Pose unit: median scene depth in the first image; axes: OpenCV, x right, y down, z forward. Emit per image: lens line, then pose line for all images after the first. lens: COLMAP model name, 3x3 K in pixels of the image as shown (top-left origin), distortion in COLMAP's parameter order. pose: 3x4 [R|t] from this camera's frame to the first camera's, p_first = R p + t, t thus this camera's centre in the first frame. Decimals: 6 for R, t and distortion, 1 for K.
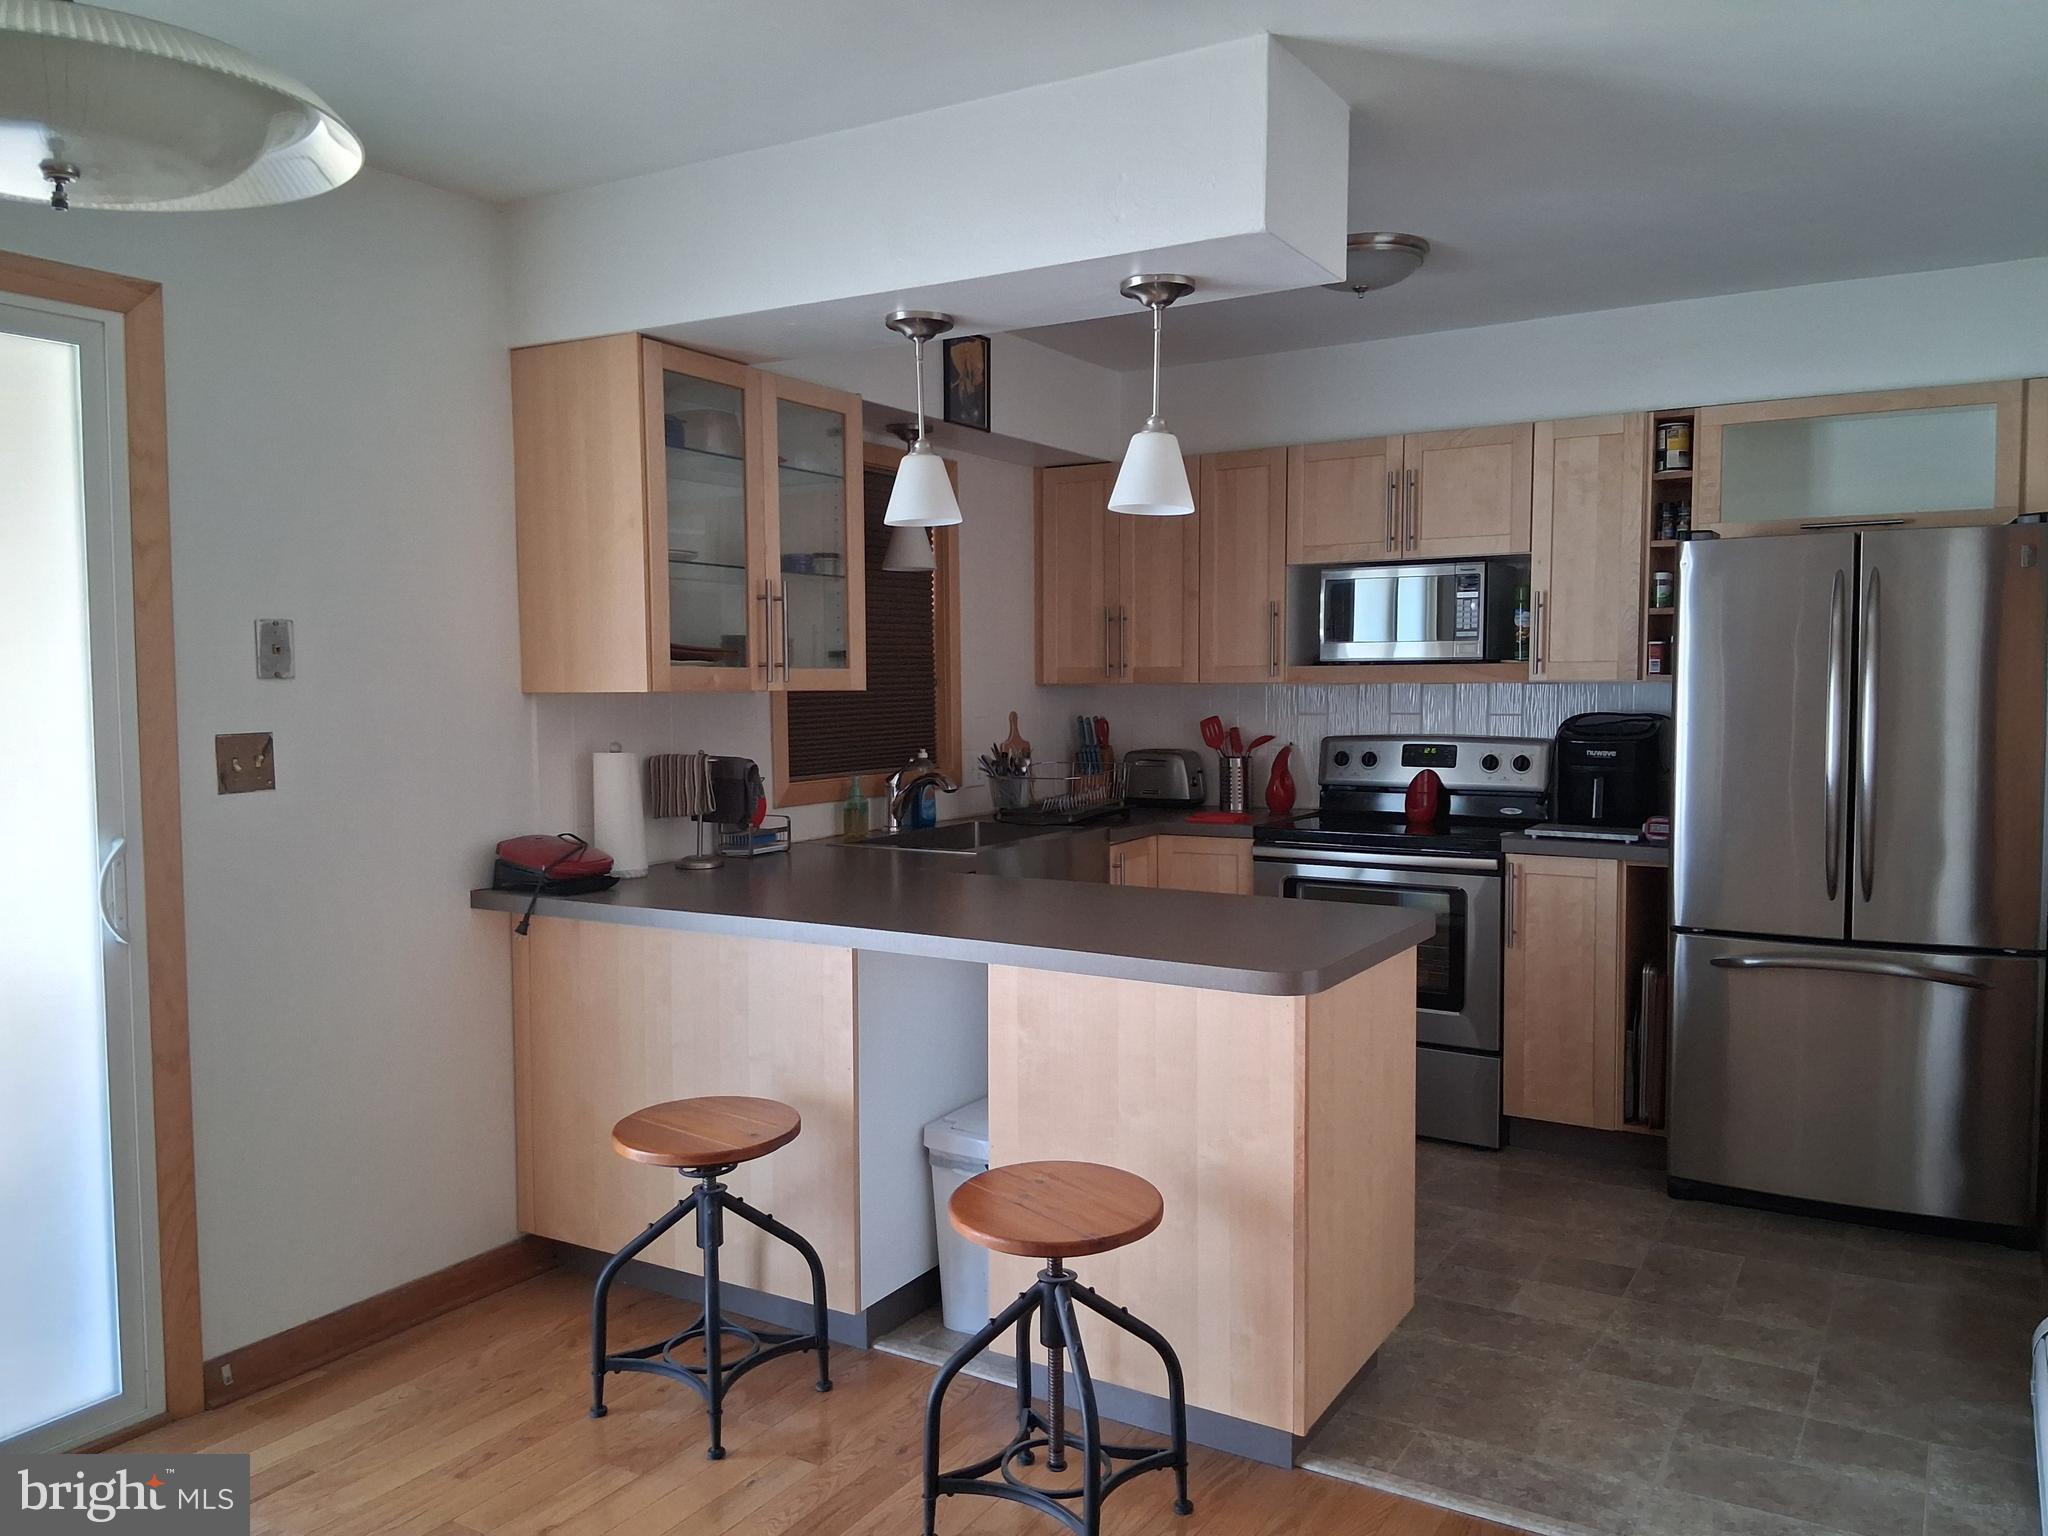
lens RADIAL K [[1547.6, 0, 1017.4], [0, 1547.6, 770.3], [0, 0, 1]] dist [0.119622, -0.195755]
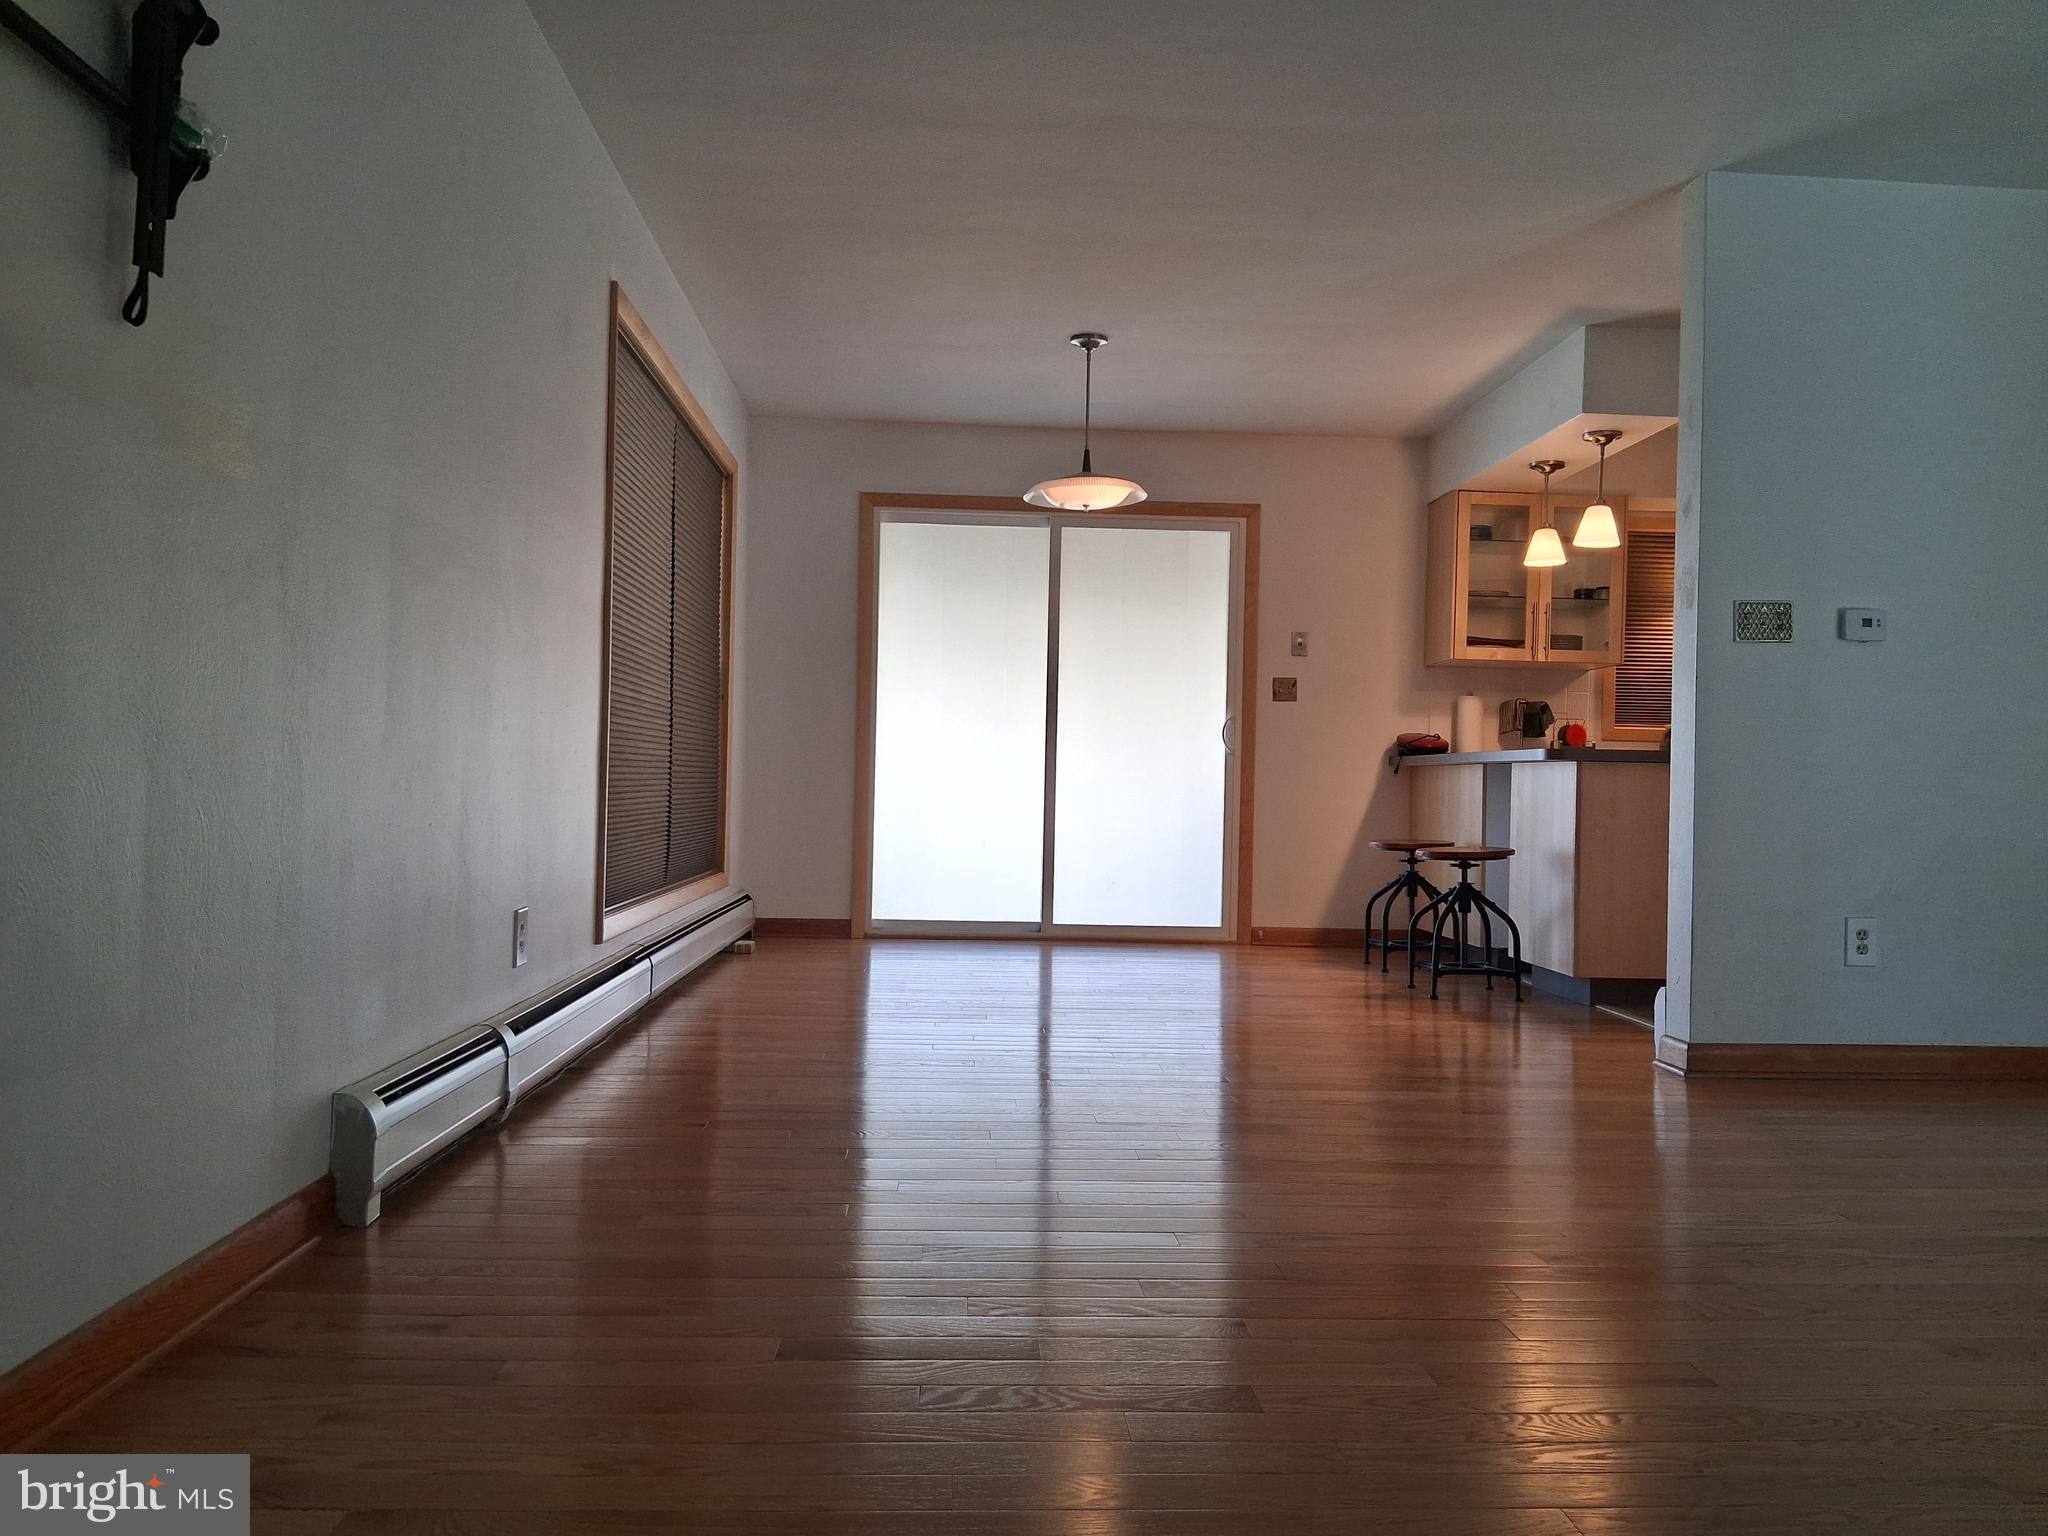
lens RADIAL K [[1547.0, 0, 1026.4], [0, 1547.0, 767.0], [0, 0, 1]] dist [0.110865, -0.177565]
pose [[0.550102, 0.009137, -0.835048, 1.083620], [-0.079046, 0.996020, -0.041175, 0.203558], [0.831348, 0.088657, 0.548635, -0.545771]]
